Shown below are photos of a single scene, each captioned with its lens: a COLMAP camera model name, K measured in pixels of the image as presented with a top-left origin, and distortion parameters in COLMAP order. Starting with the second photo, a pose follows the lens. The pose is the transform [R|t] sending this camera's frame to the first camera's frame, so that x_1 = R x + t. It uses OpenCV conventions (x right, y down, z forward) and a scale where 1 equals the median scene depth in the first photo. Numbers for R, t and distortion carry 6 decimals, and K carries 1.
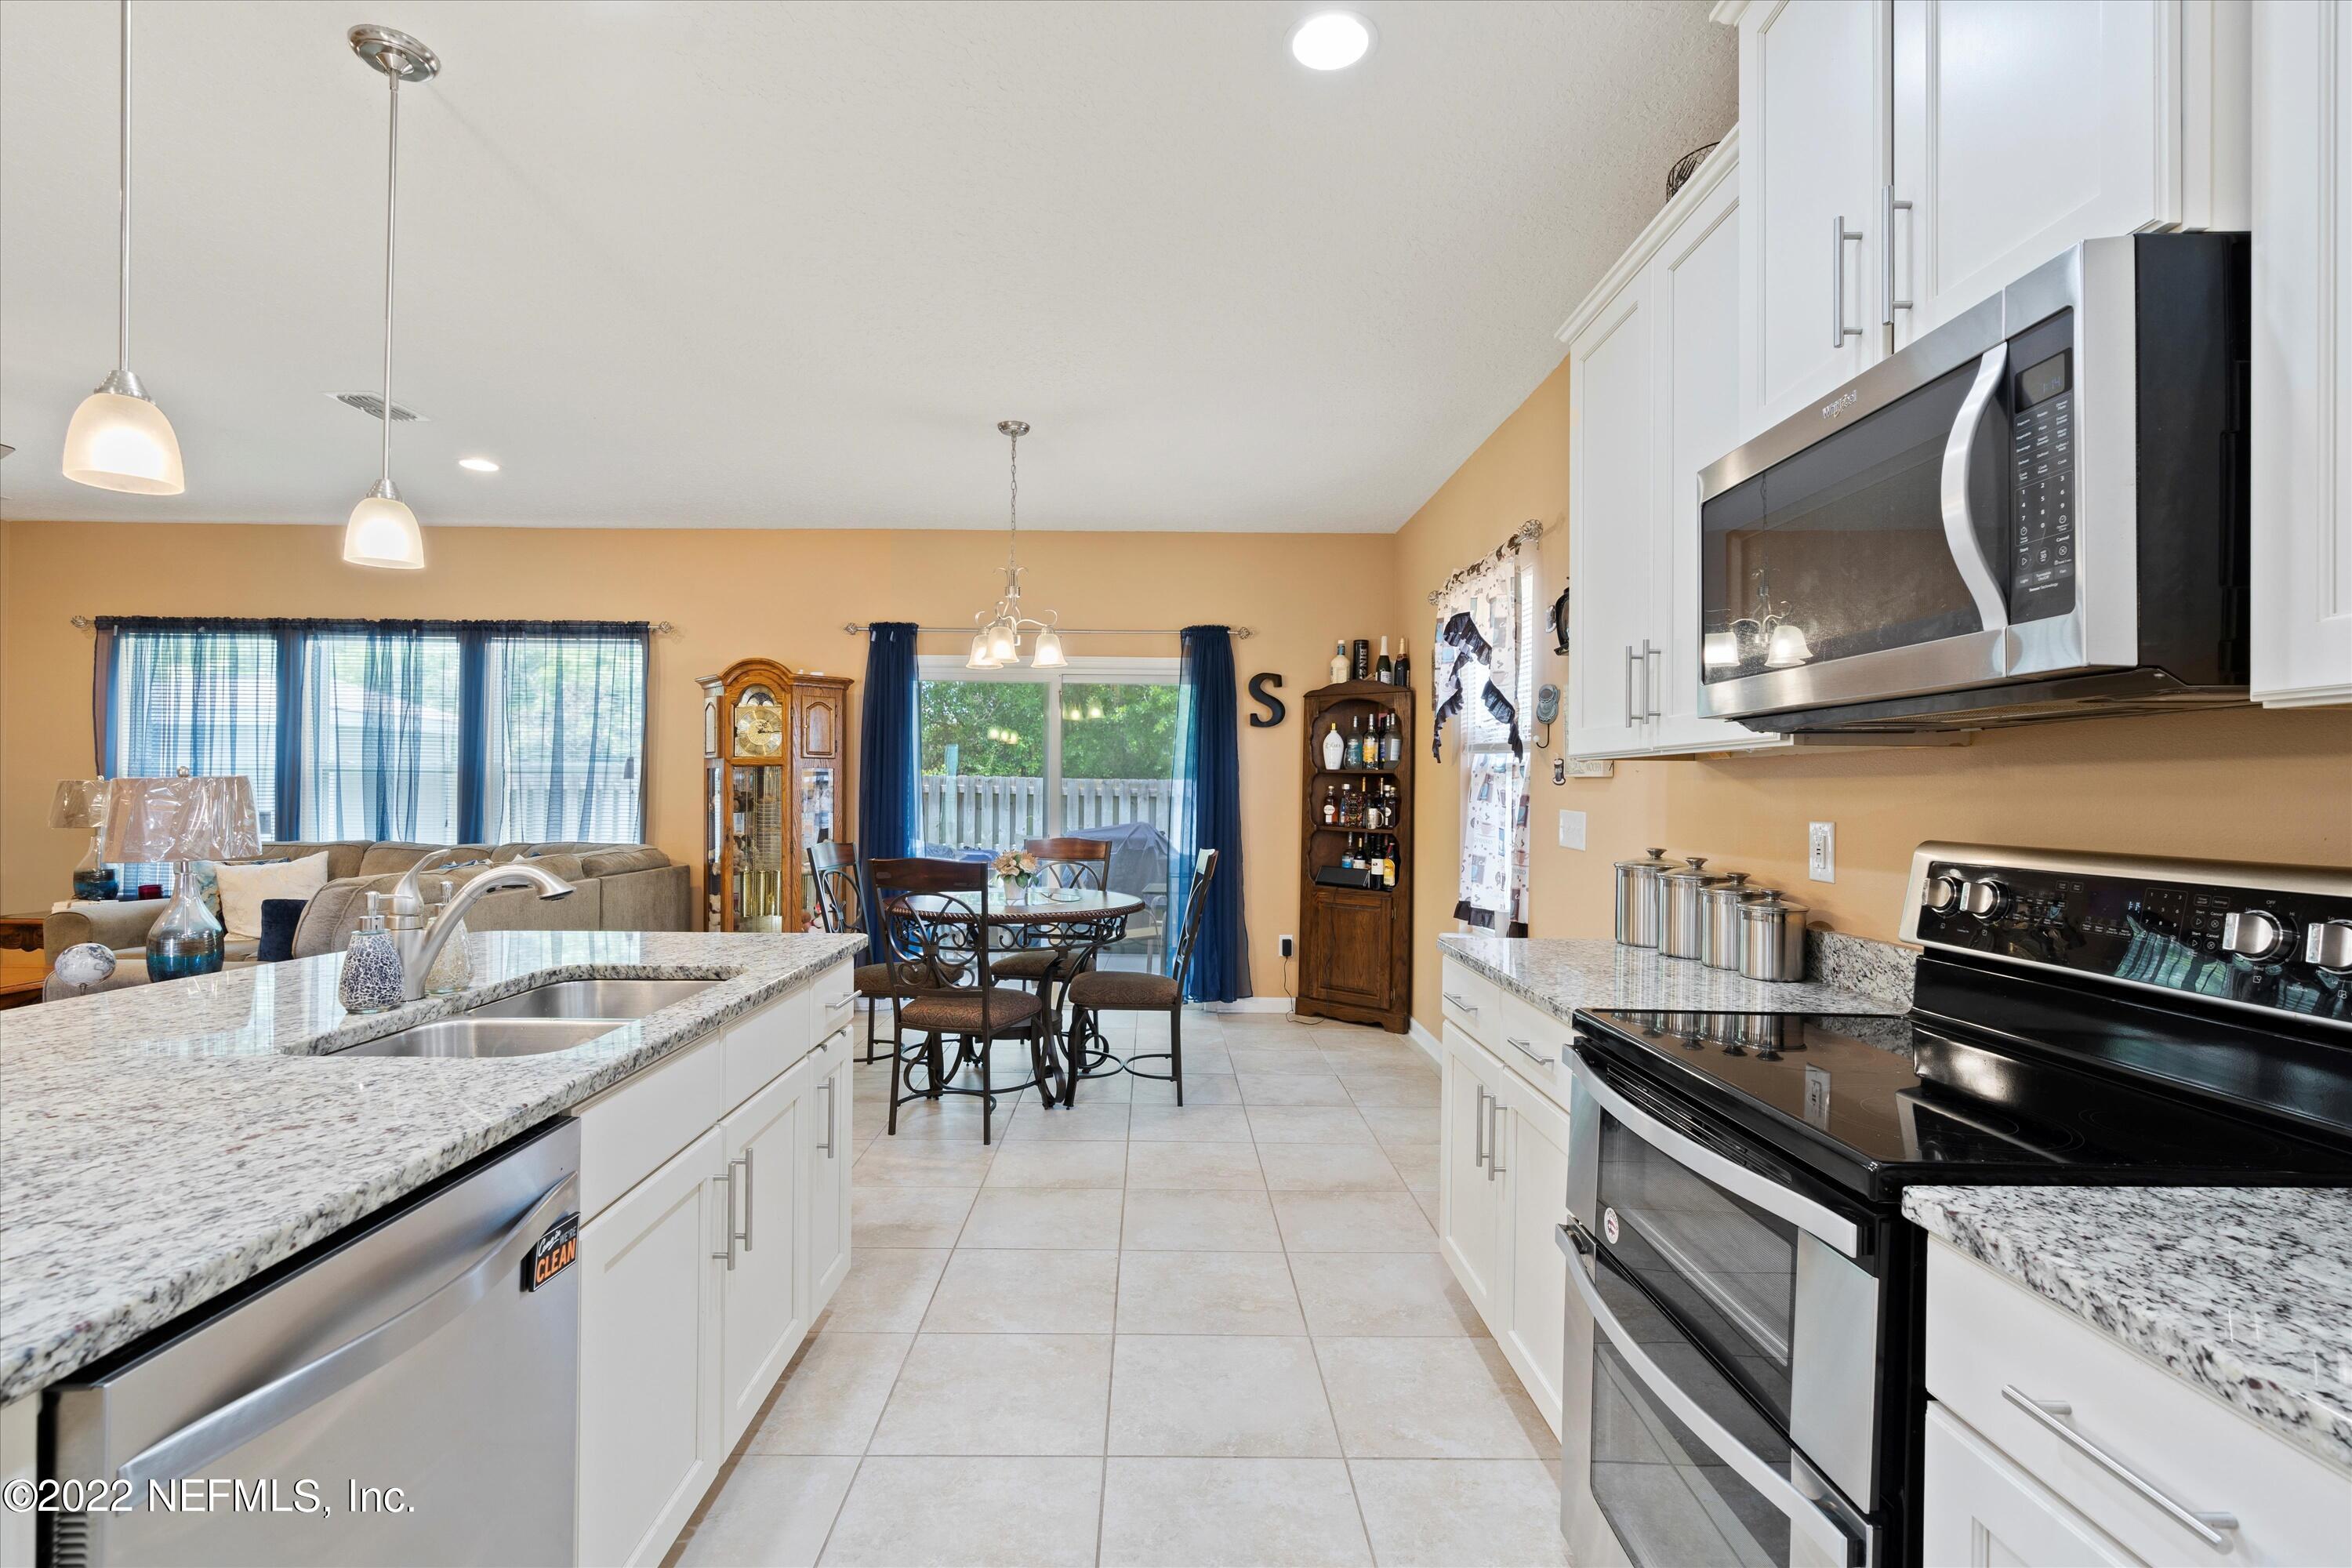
lens RADIAL K [[1070.4, 0, 1147.9], [0, 1070.4, 785.9], [0, 0, 1]] dist [-0.008581, 0.002964]
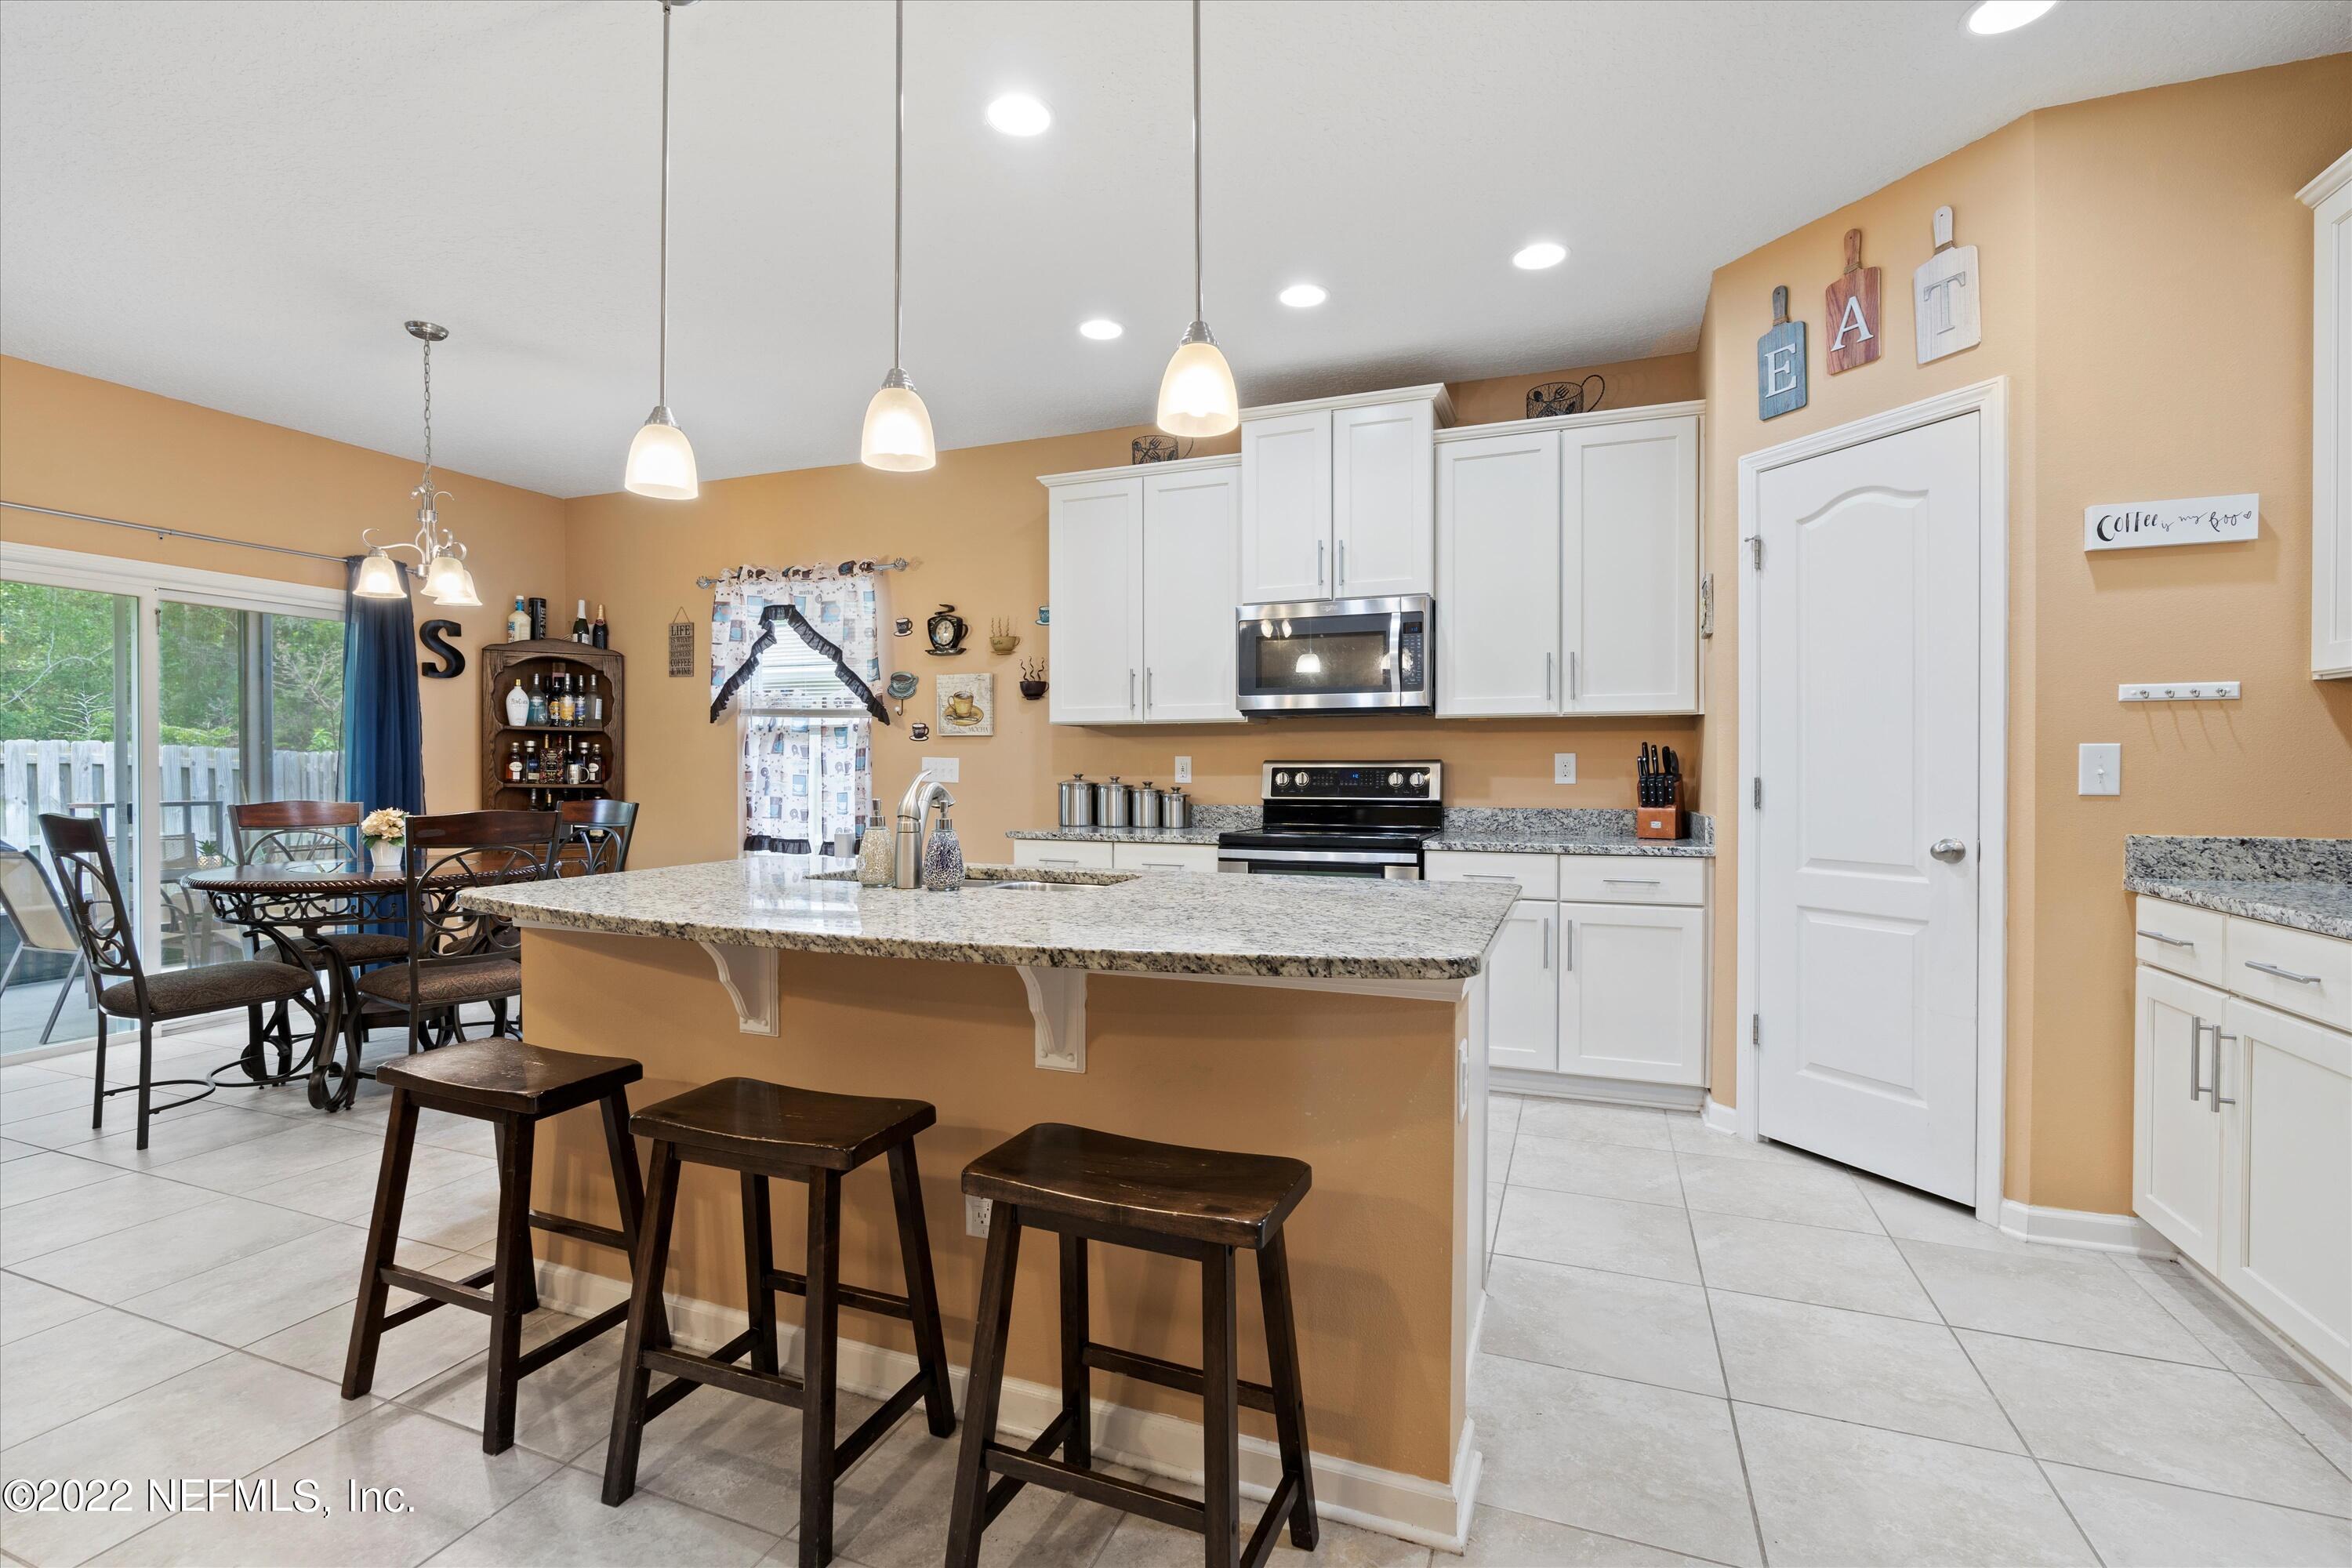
lens RADIAL K [[1070.4, 0, 1172.1], [0, 1070.4, 774.8], [0, 0, 1]] dist [-0.008581, 0.002964]
pose [[0.372701, -0.015107, 0.927829, -0.668868], [-0.000407, 0.999865, 0.016444, 0.016957], [-0.927952, -0.006507, 0.372644, 0.095672]]
